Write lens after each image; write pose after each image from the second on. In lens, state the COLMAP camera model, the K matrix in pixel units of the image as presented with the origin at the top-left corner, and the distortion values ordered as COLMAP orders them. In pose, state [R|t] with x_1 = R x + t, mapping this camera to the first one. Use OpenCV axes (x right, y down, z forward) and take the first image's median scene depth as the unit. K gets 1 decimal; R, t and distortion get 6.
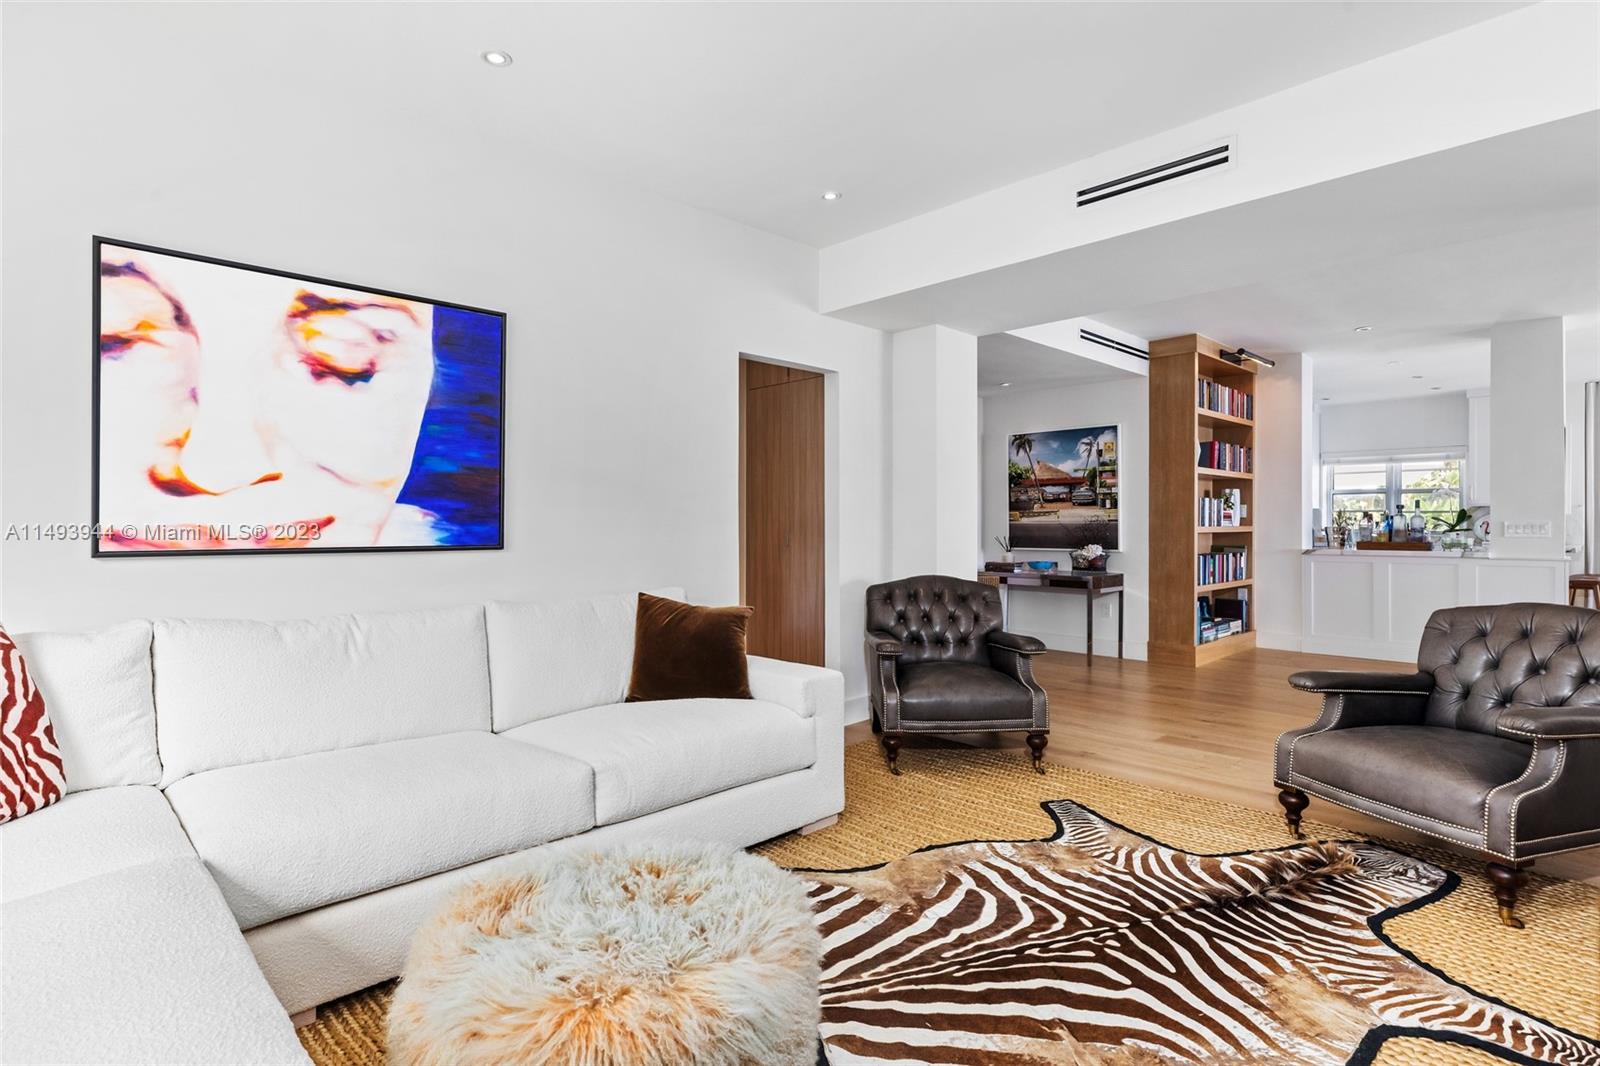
lens RADIAL K [[799.4, 0, 797.6], [0, 799.4, 524.6], [0, 0, 1]] dist [-0.002906, 0.000188]
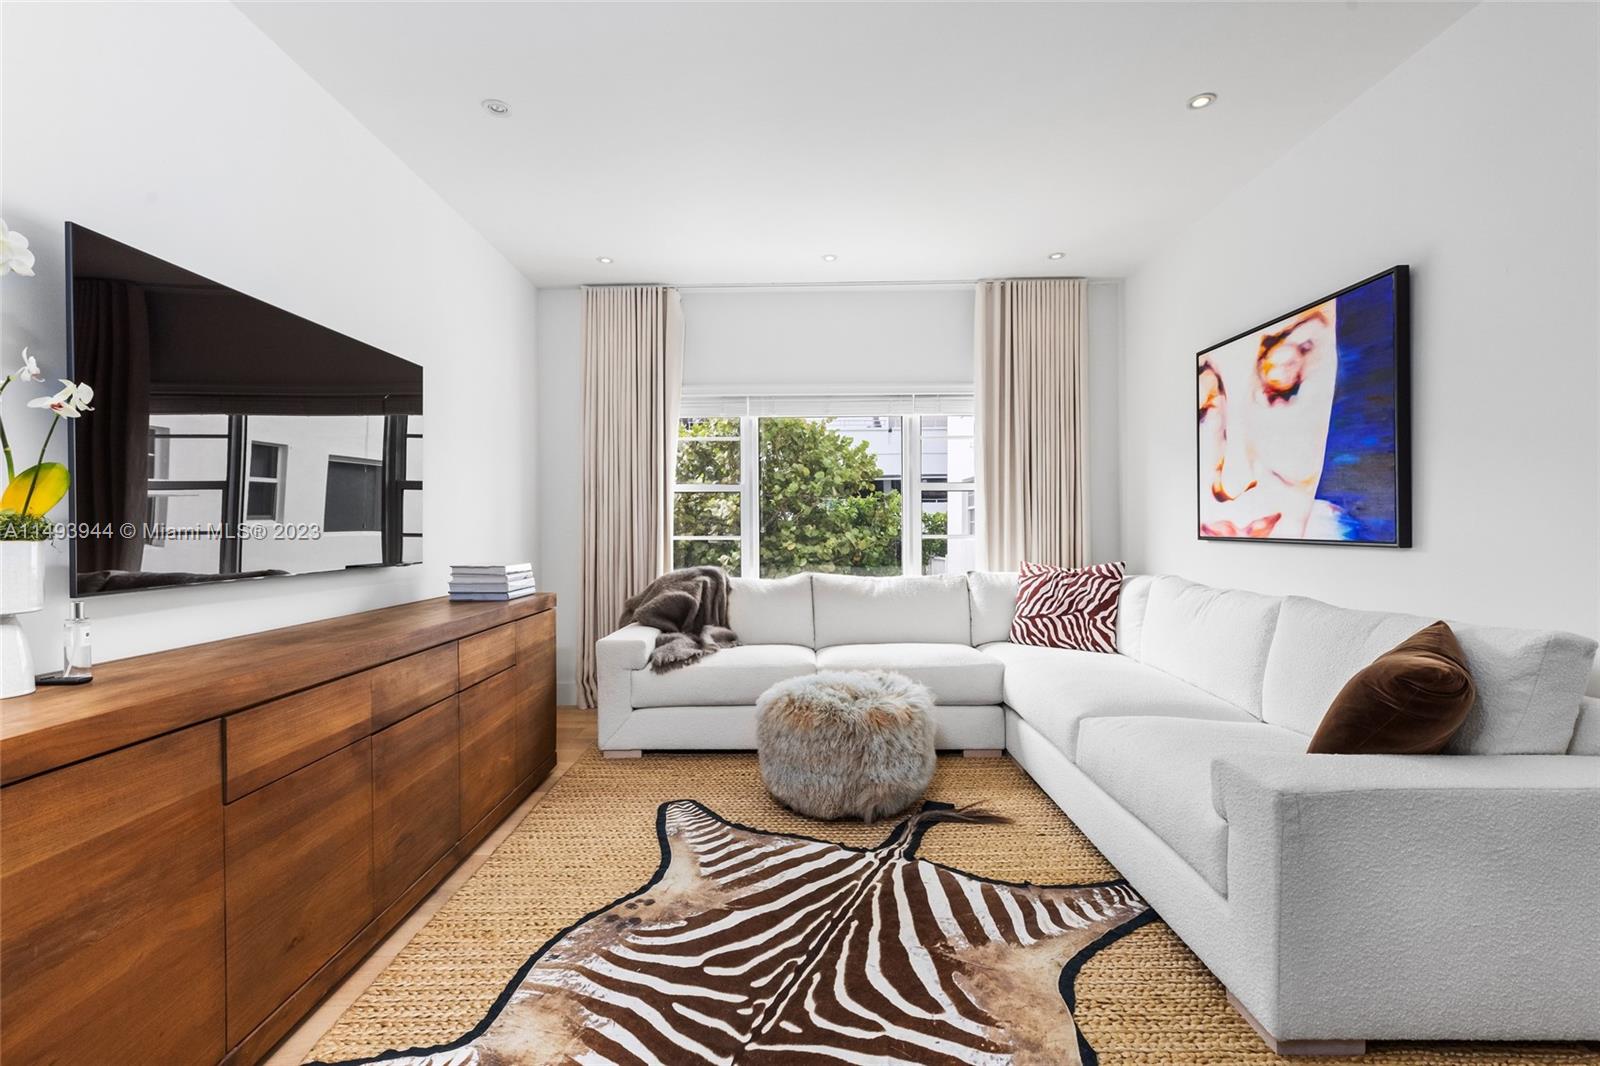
lens RADIAL K [[737.5, 0, 805.0], [0, 737.5, 533.2], [0, 0, 1]] dist [0.005549, -0.001263]
pose [[-0.695664, 0.011461, -0.718276, 0.798103], [0.005972, 0.999930, 0.010171, 0.005373], [0.718343, 0.002786, -0.695684, 1.394838]]
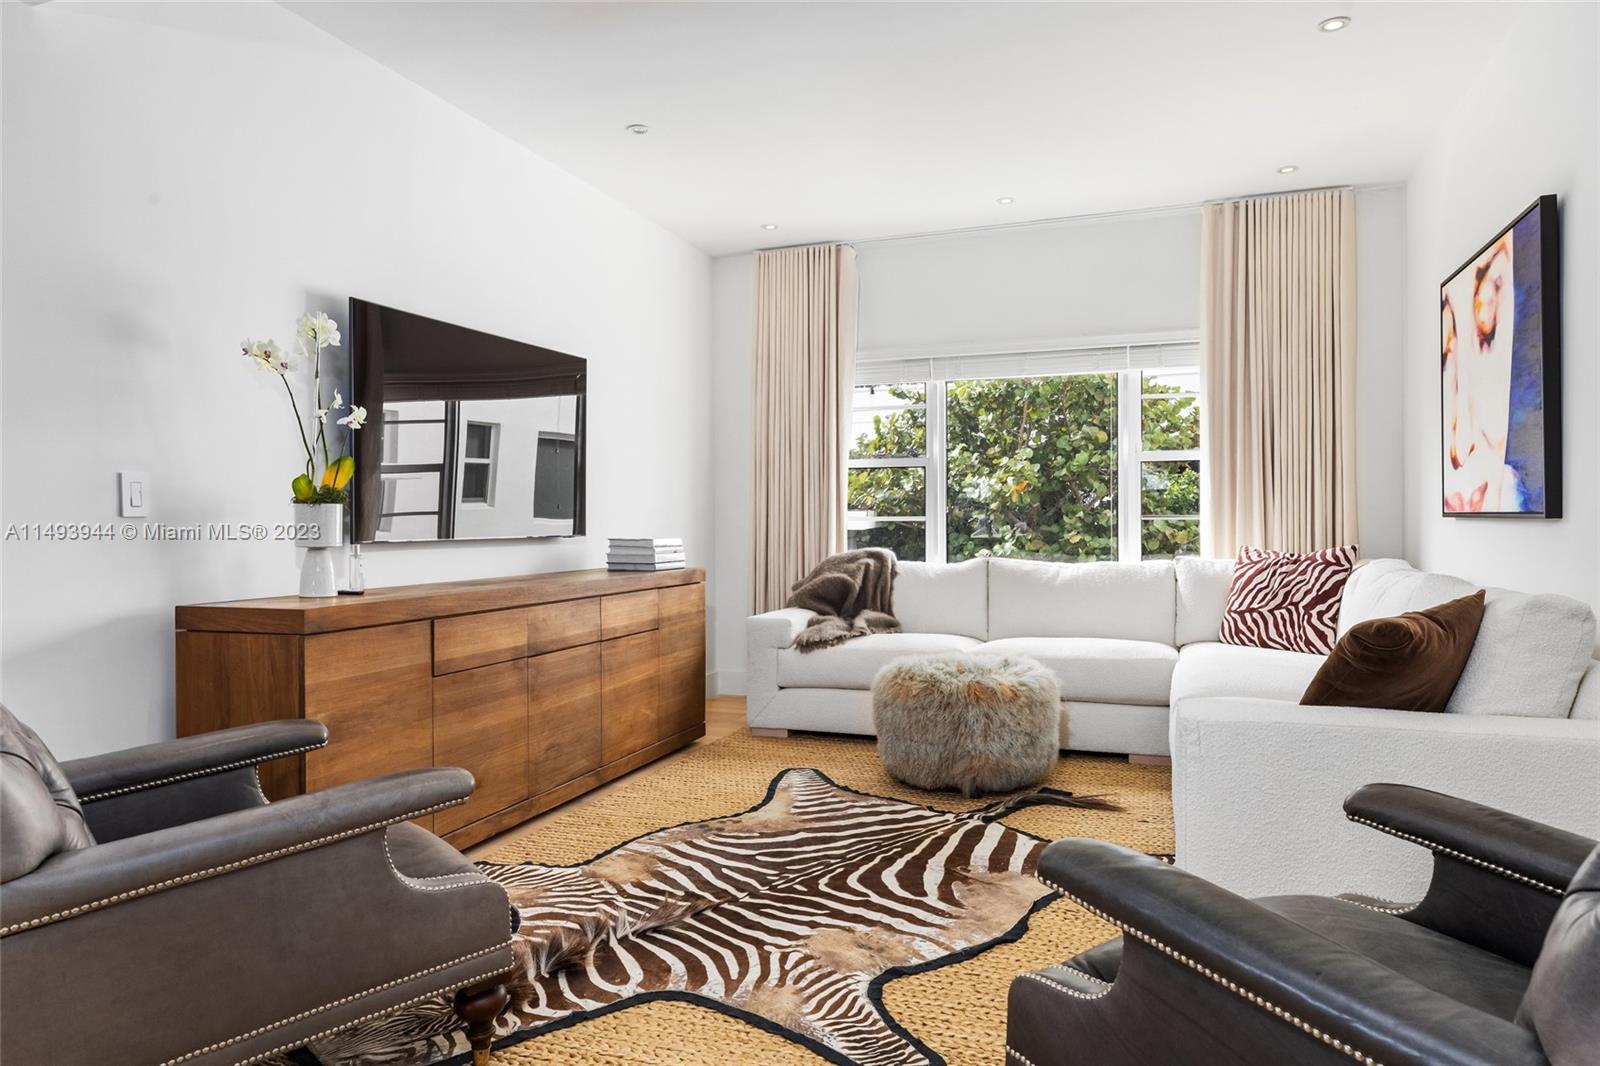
lens RADIAL K [[1064.7, 0, 800.5], [0, 1064.7, 522.8], [0, 0, 1]] dist [0.011736, 0.007007]
pose [[-0.897669, 0.007323, -0.440610, 0.868516], [0.006032, 0.999972, 0.004330, 0.034092], [0.440630, 0.001229, -0.897688, 2.020773]]
